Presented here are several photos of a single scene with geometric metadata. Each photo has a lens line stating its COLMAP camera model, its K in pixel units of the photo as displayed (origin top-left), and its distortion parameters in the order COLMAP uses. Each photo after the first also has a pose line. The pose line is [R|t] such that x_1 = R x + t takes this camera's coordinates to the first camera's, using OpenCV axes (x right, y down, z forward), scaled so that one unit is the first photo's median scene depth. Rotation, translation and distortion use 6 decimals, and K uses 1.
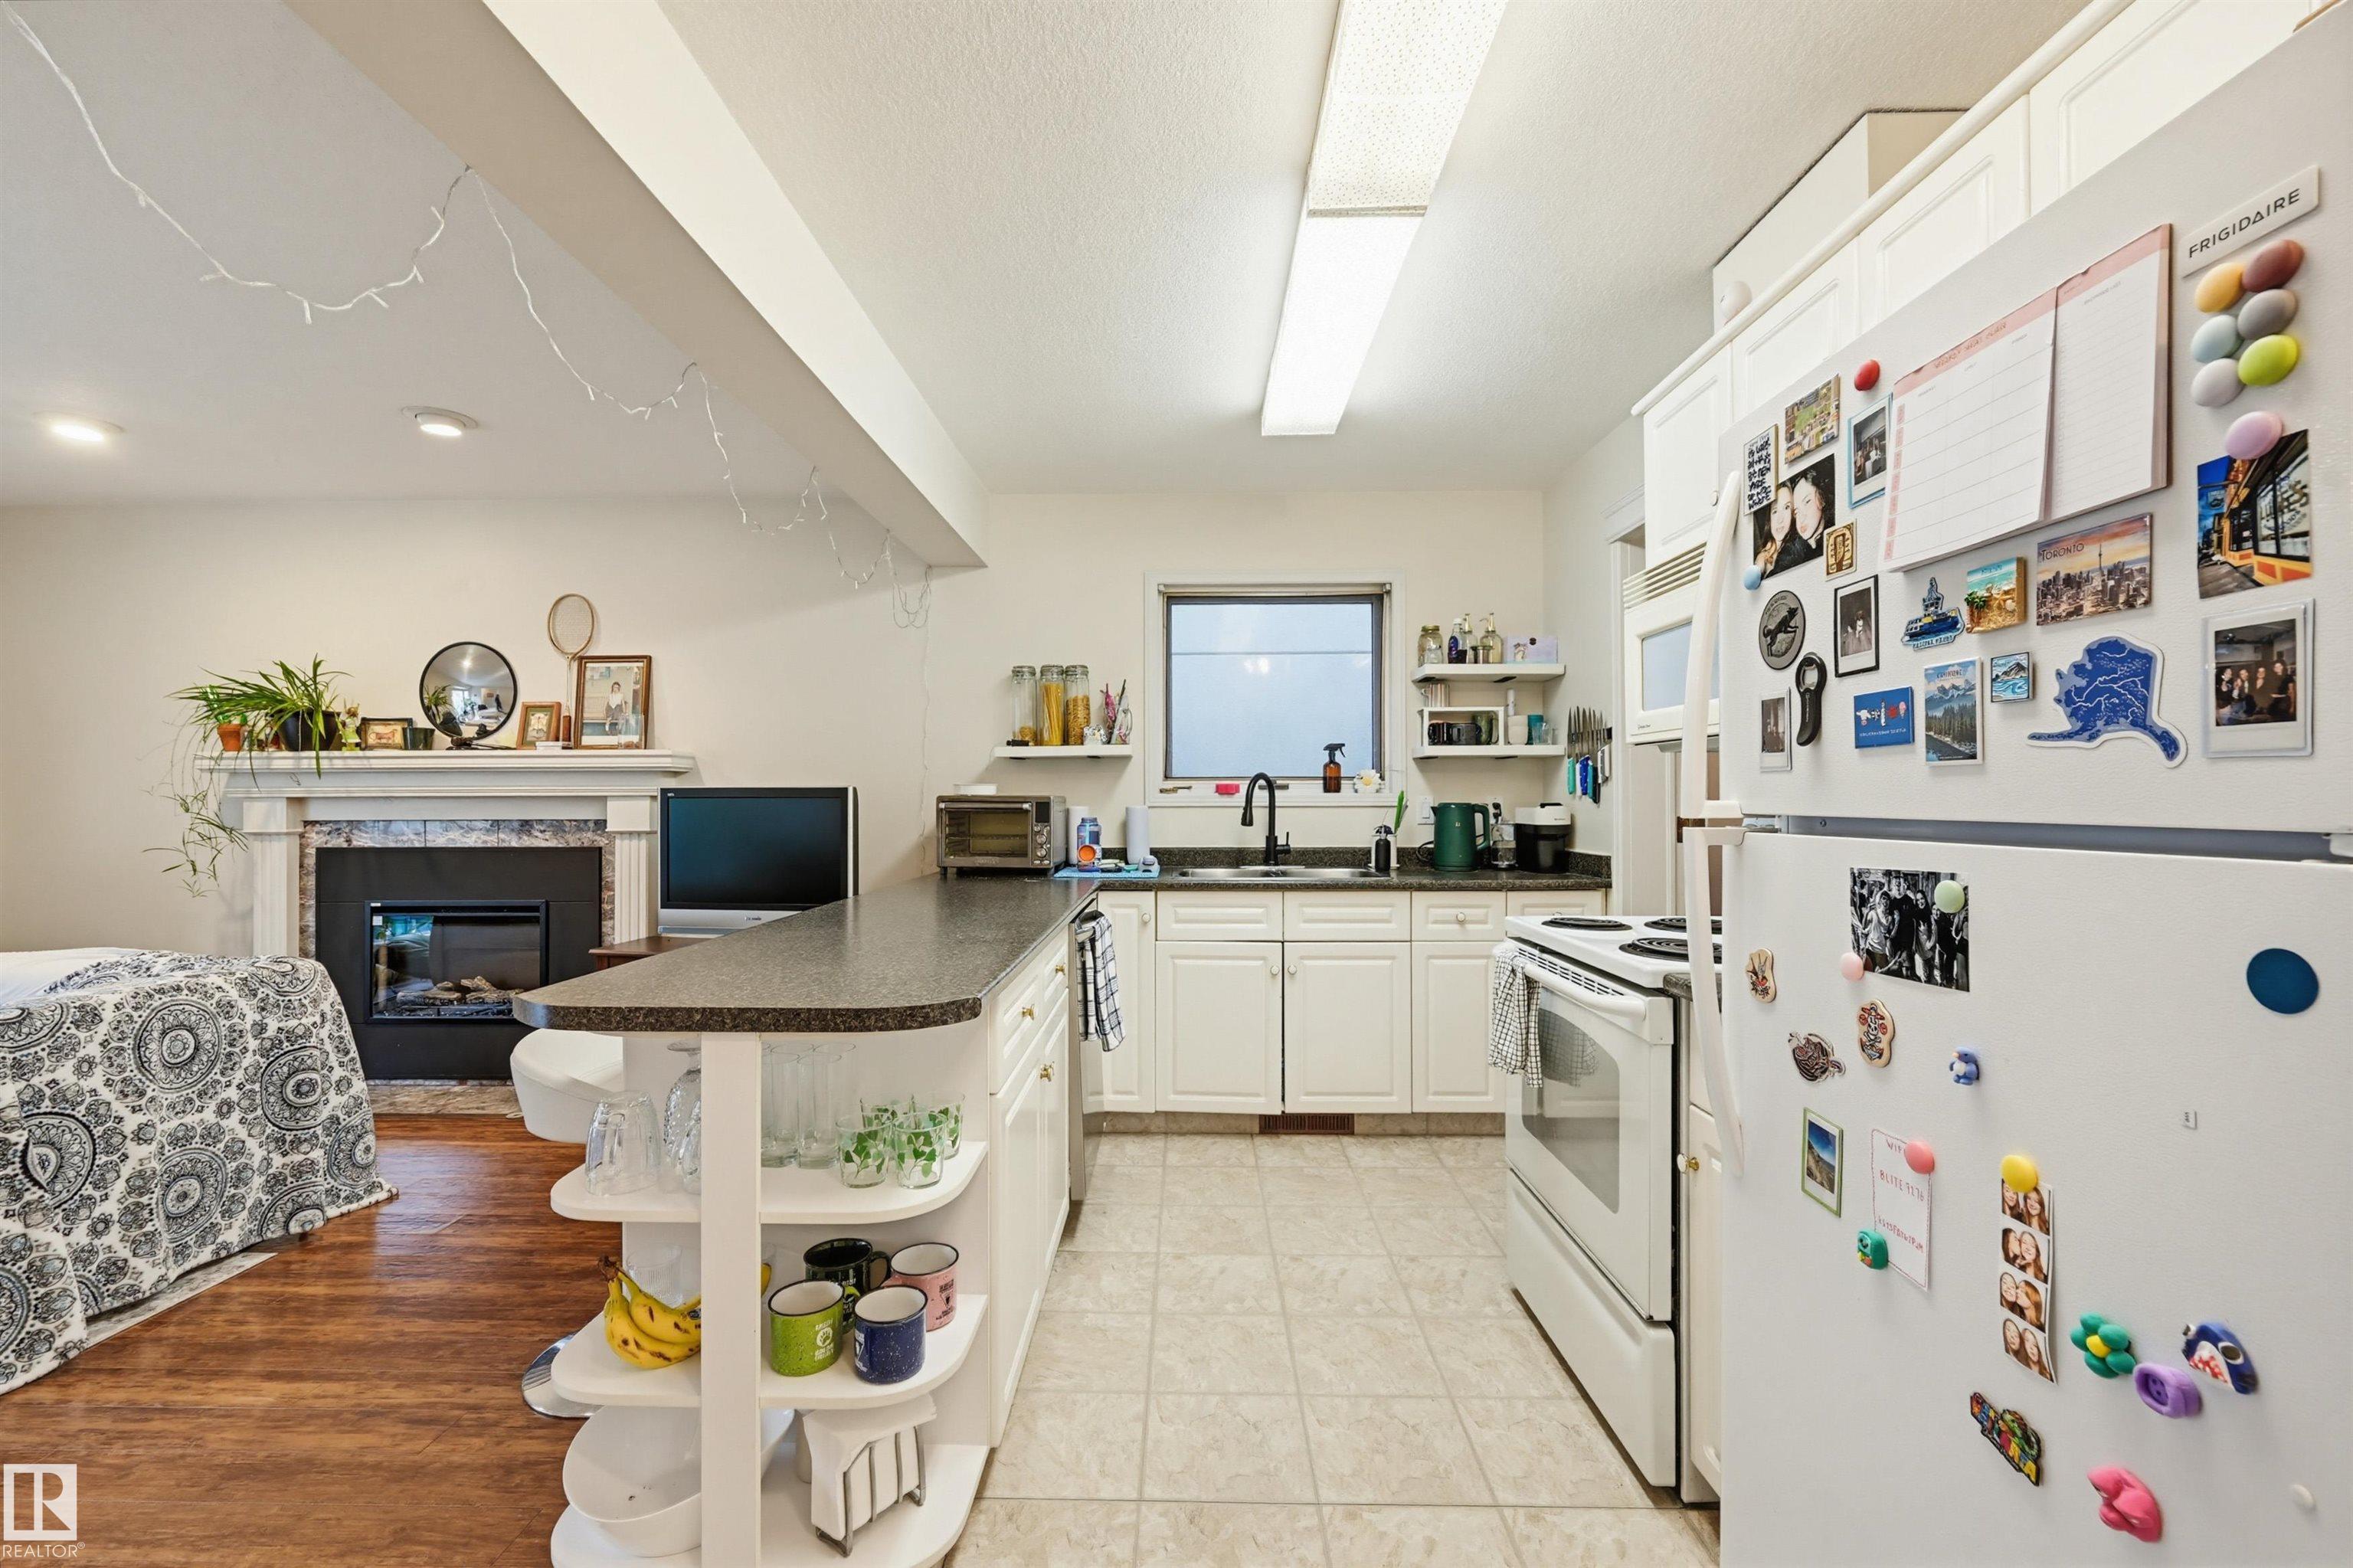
lens RADIAL K [[1019.0, 0, 1173.8], [0, 1019.0, 795.4], [0, 0, 1]] dist [0.002181, 0.000086]
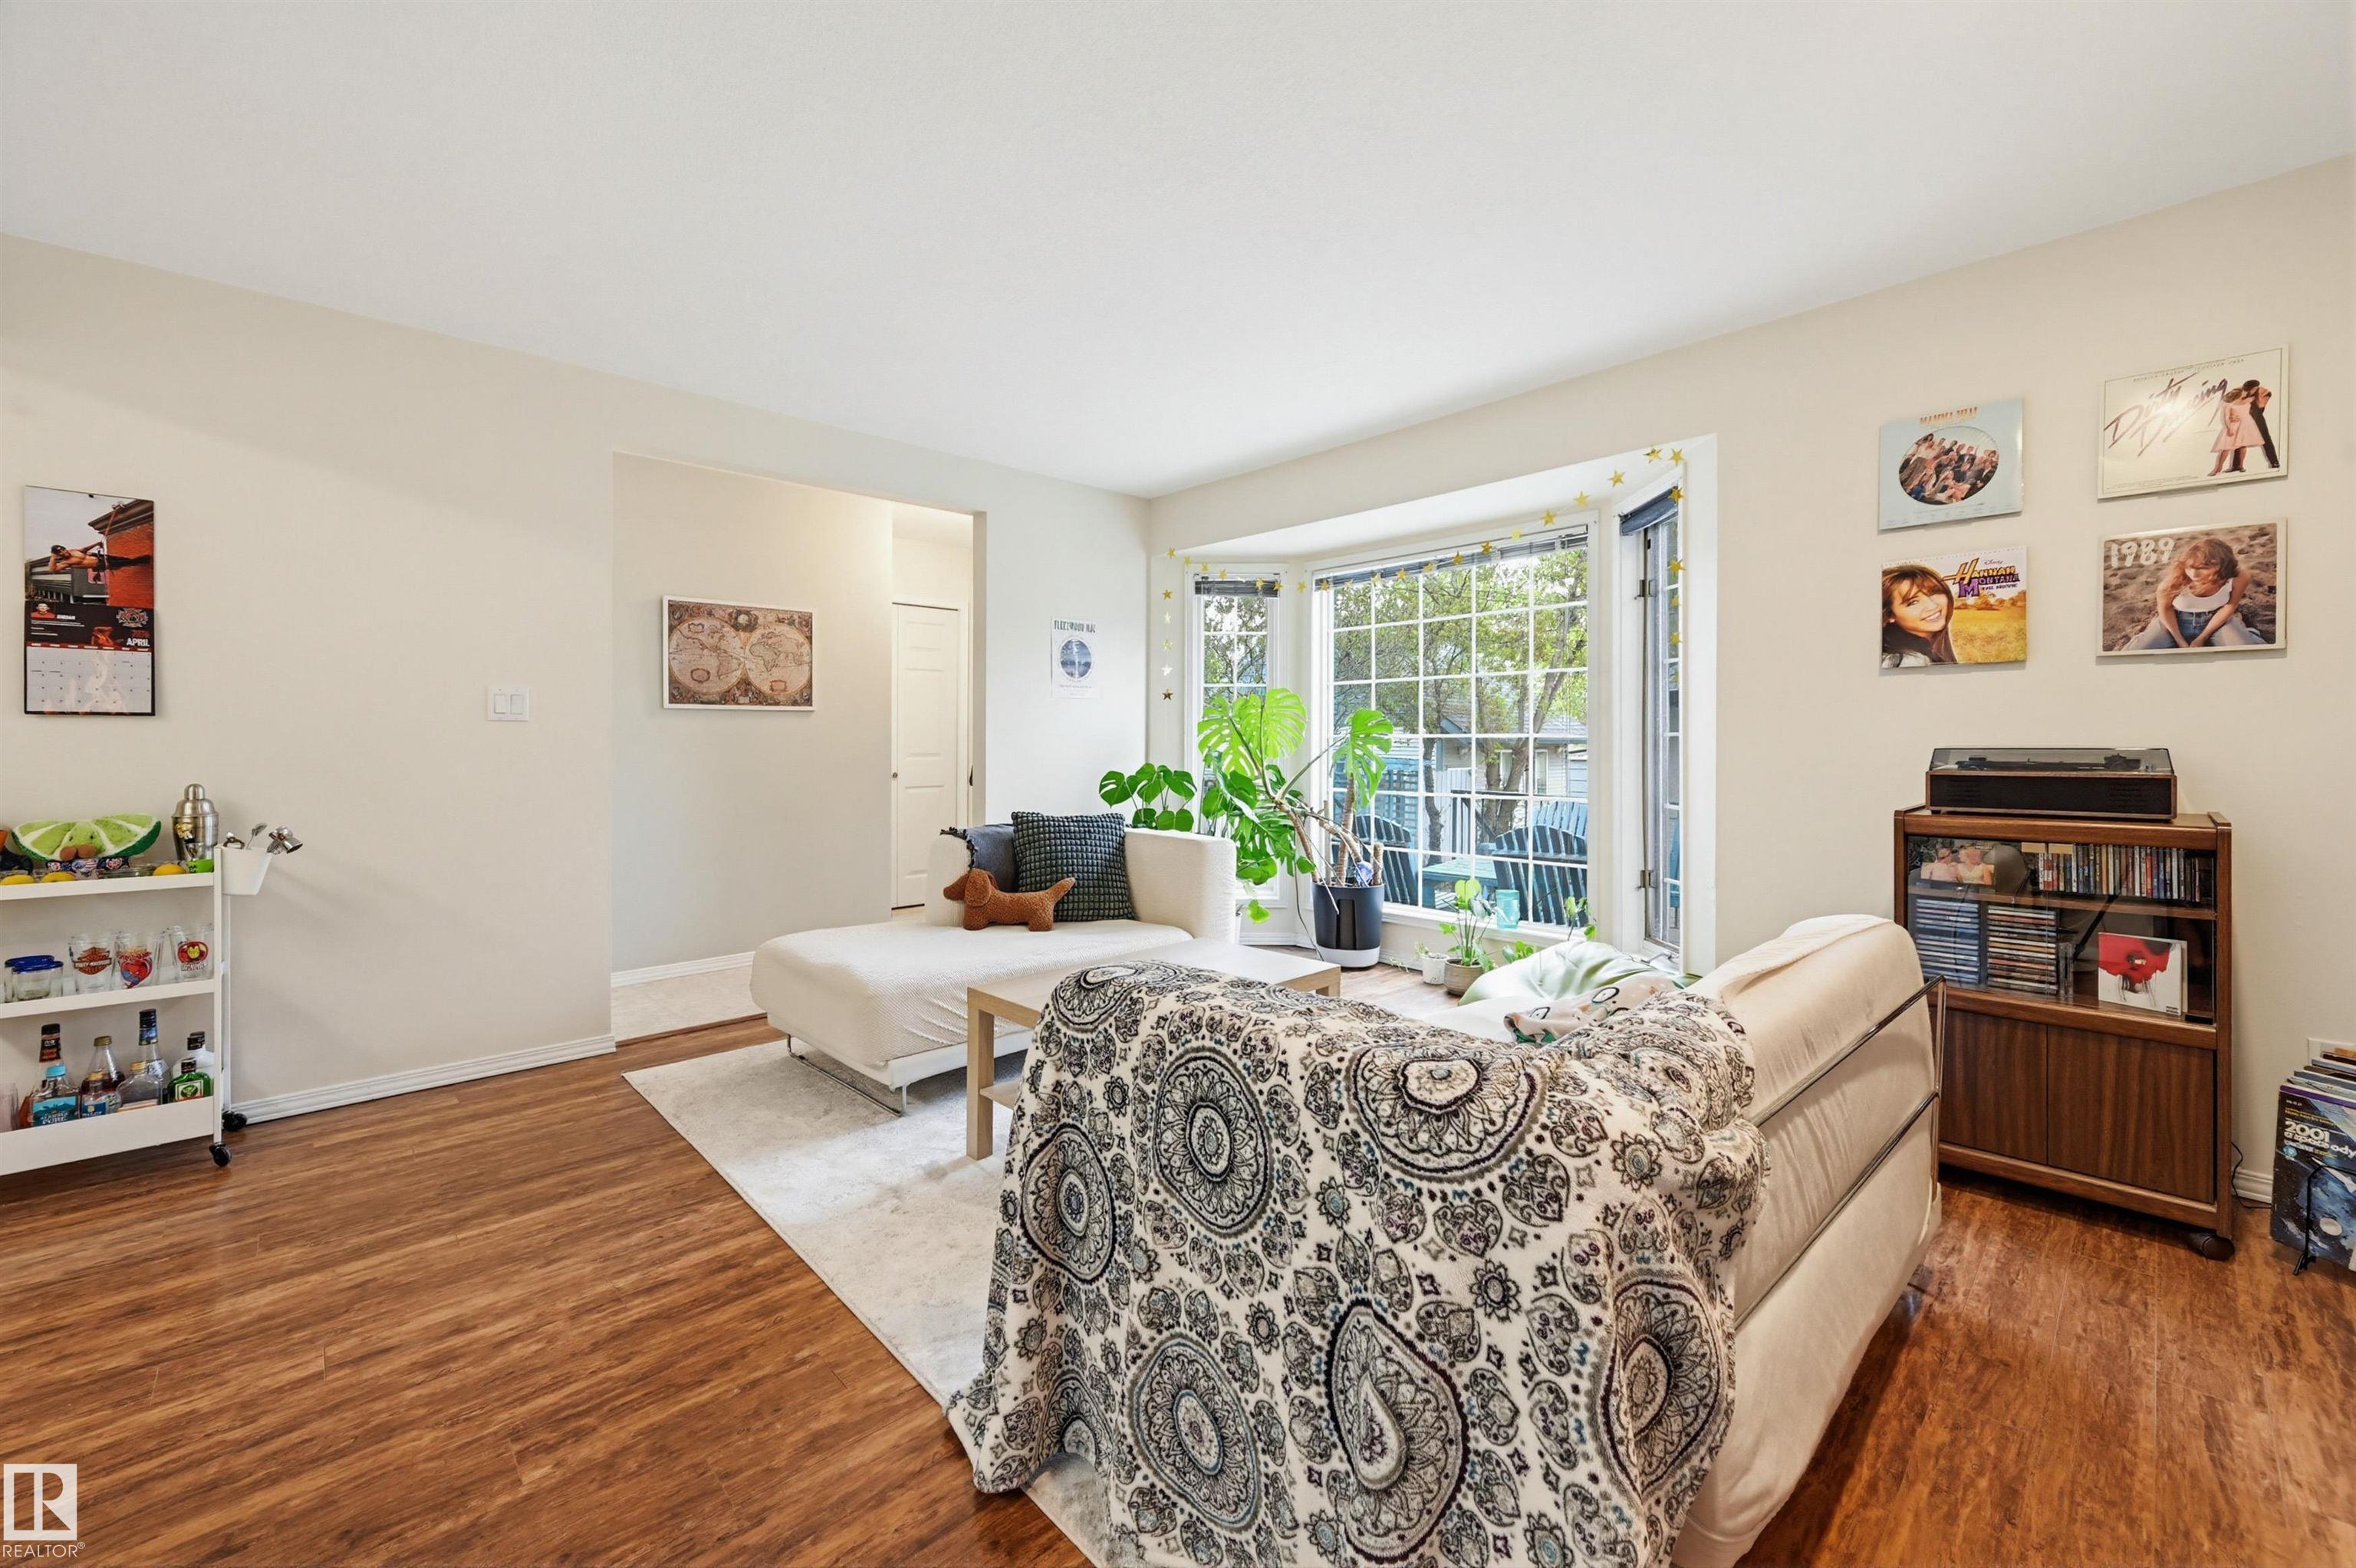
lens RADIAL K [[937.3, 0, 1170.0], [0, 937.3, 760.5], [0, 0, 1]] dist [0.000721, -0.000013]
pose [[-0.721674, 0.005753, -0.692209, -2.112379], [0.004803, 0.999983, 0.003303, 0.170564], [0.692216, -0.000941, -0.721689, 4.441349]]
